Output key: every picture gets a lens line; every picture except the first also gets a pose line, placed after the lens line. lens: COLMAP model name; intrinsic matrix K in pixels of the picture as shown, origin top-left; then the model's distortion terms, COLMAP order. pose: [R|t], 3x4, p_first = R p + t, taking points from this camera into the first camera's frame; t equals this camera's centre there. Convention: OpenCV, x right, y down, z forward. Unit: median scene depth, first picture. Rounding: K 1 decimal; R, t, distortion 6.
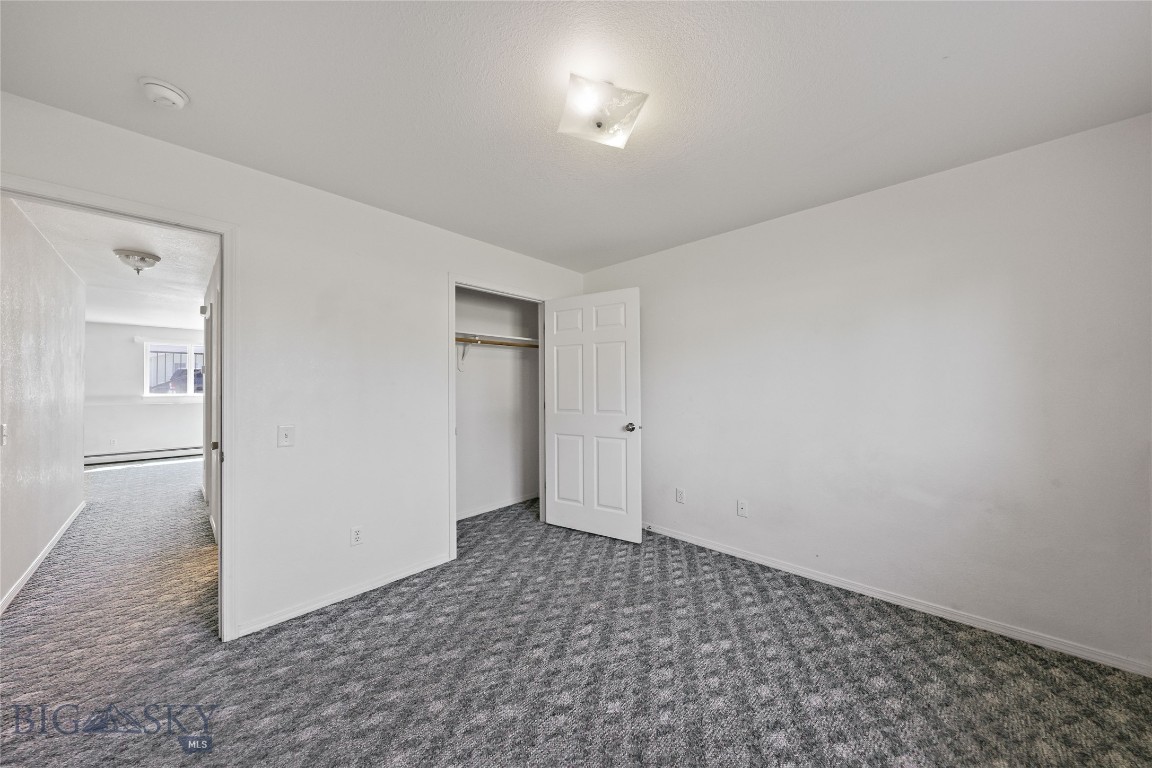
lens RADIAL K [[365.6, 0, 573.2], [0, 365.6, 382.0], [0, 0, 1]] dist [0.001117, -0.003136]
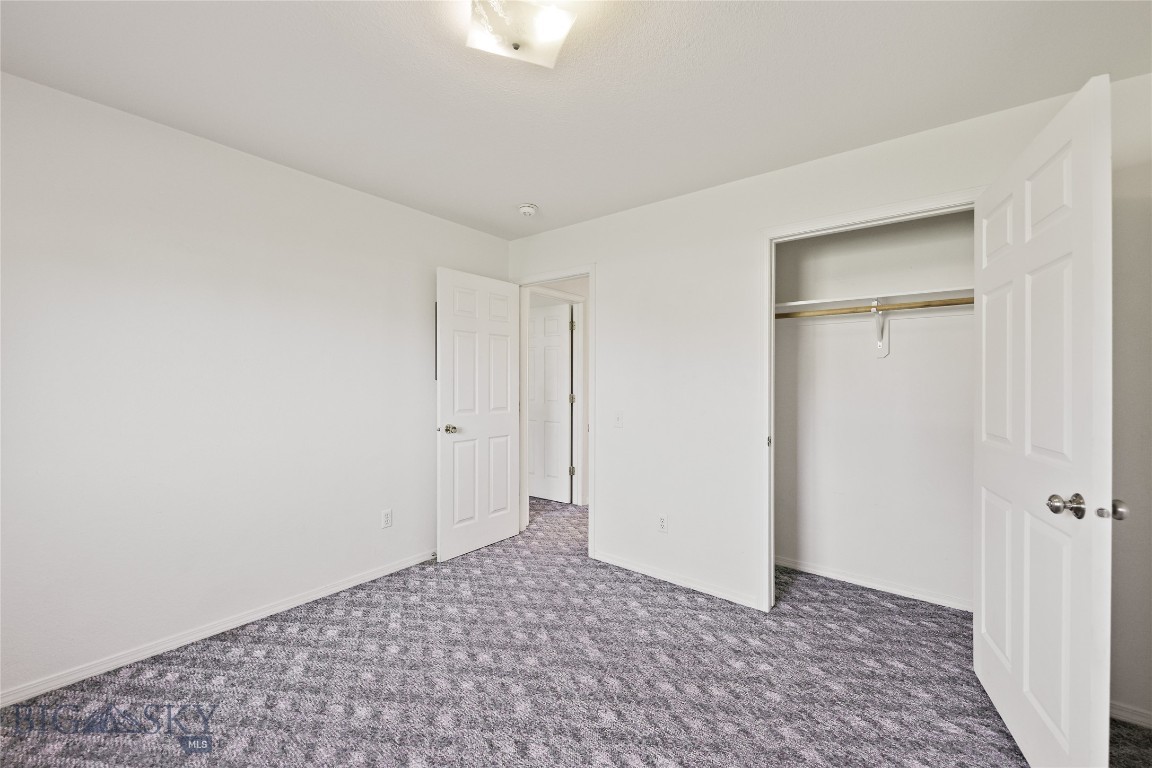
lens RADIAL K [[442.7, 0, 580.1], [0, 442.7, 382.6], [0, 0, 1]] dist [0.002533, 0.000124]
pose [[0.120234, 0.010193, -0.992693, 0.839978], [0.007387, 0.999910, 0.011161, 0.004130], [0.992718, -0.008675, 0.120148, 0.825014]]
